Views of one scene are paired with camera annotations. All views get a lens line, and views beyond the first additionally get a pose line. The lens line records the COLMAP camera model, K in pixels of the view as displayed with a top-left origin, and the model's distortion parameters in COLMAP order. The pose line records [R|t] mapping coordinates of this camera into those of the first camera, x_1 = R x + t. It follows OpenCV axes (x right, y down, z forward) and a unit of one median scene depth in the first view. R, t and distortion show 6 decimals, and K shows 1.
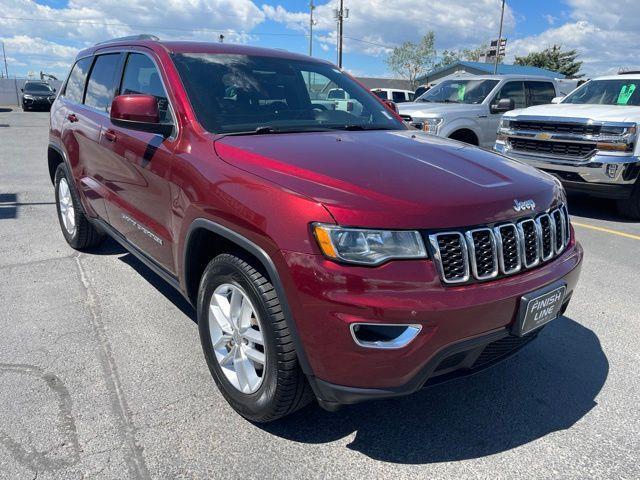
lens RADIAL K [[483.4, 0, 317.1], [0, 483.4, 238.9], [0, 0, 1]] dist [0.075739, -0.105632]
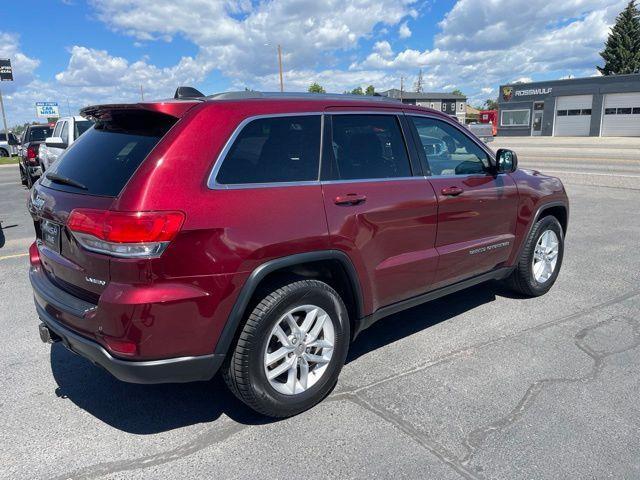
lens RADIAL K [[483.4, 0, 315.1], [0, 483.4, 242.1], [0, 0, 1]] dist [0.075739, -0.105632]
pose [[-0.034793, -0.257885, 0.965549, -1.772412], [0.301356, 0.918457, 0.256167, -0.569747], [-0.952877, 0.299887, 0.045760, 1.518239]]
